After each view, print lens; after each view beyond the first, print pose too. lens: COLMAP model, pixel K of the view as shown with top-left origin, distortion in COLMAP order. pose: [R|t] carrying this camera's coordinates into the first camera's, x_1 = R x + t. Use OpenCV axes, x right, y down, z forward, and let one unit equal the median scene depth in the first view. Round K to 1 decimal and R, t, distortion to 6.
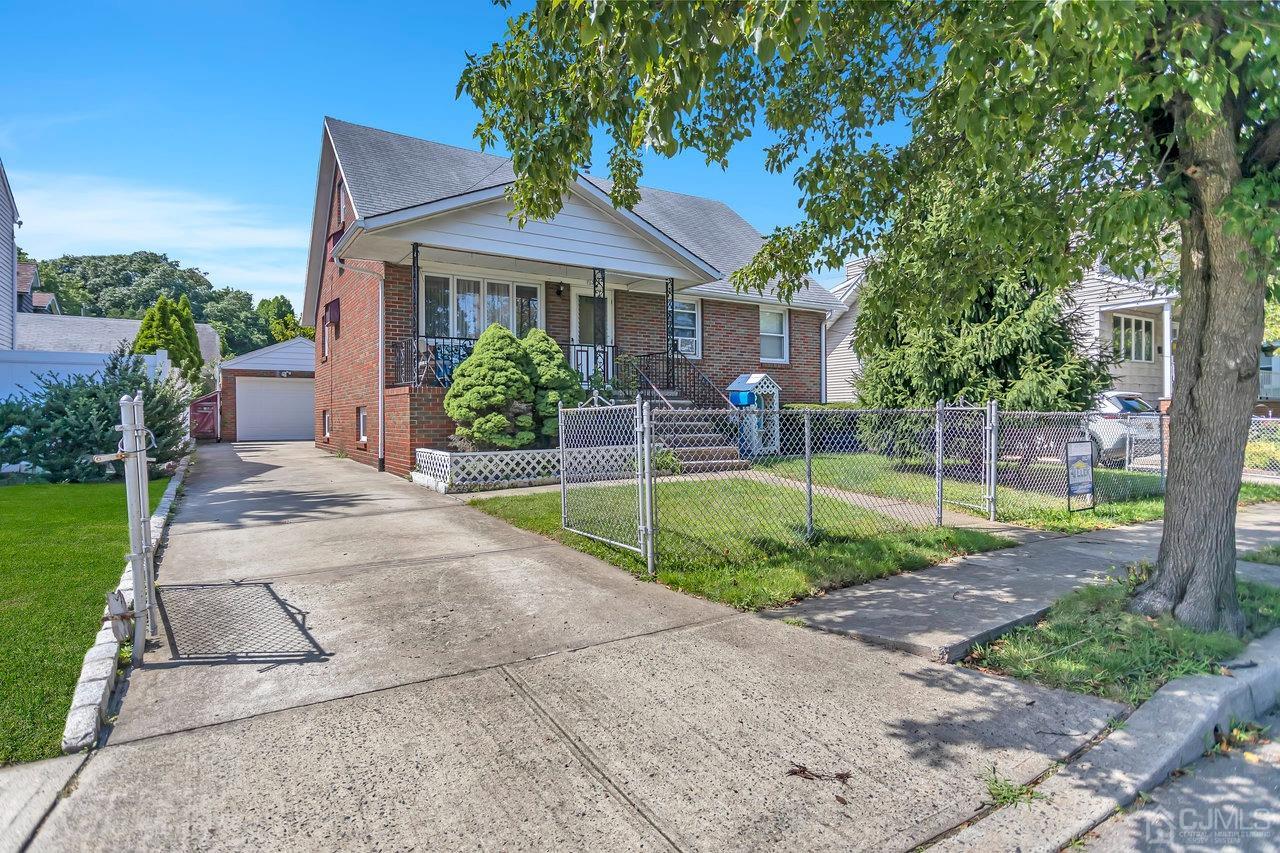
lens RADIAL K [[739.5, 0, 640.2], [0, 739.5, 426.6], [0, 0, 1]] dist [-0.001696, -0.000091]
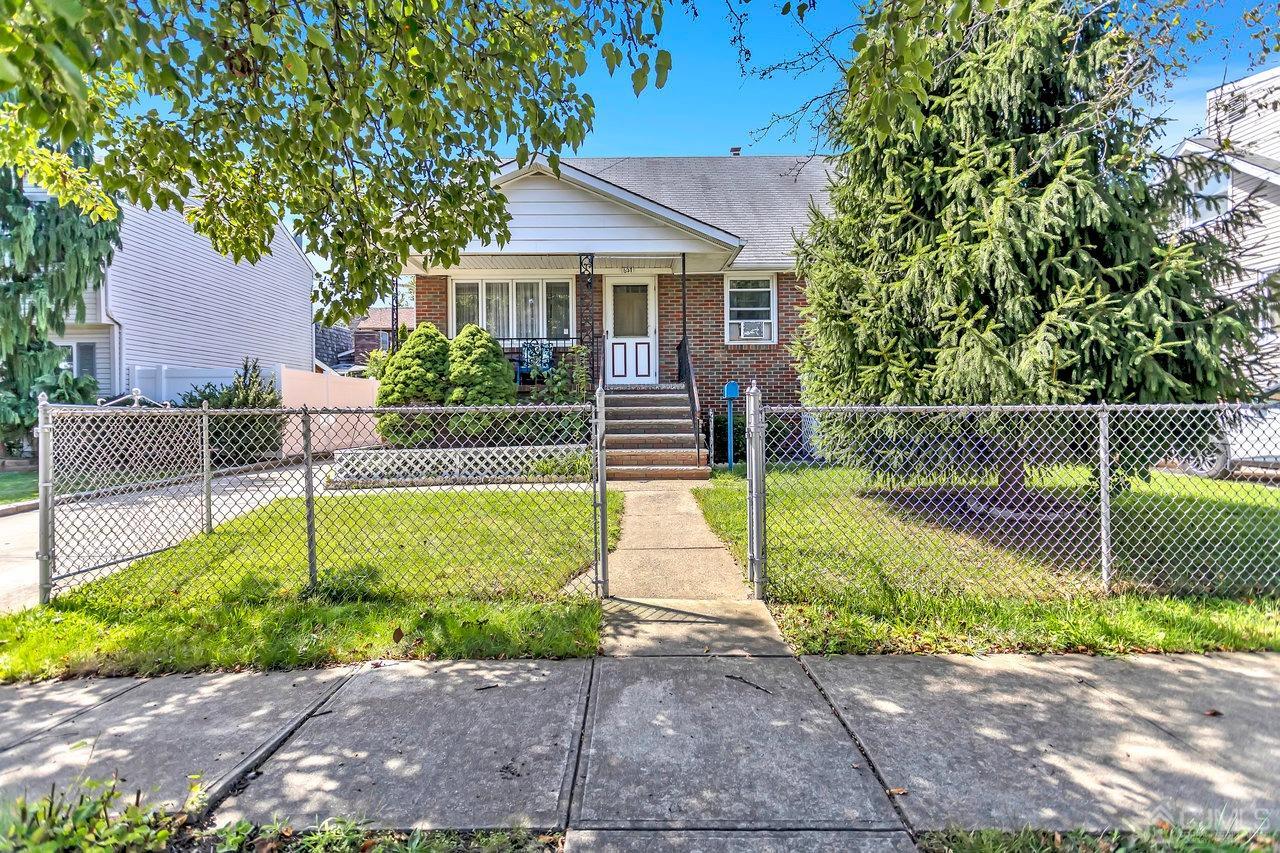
lens RADIAL K [[644.8, 0, 638.4], [0, 644.8, 422.5], [0, 0, 1]] dist [0.001157, 0.000166]
pose [[0.822887, 0.004954, -0.568183, 0.542894], [-0.001610, 0.999978, 0.006388, -0.008905], [0.568202, -0.004342, 0.822877, 0.439980]]
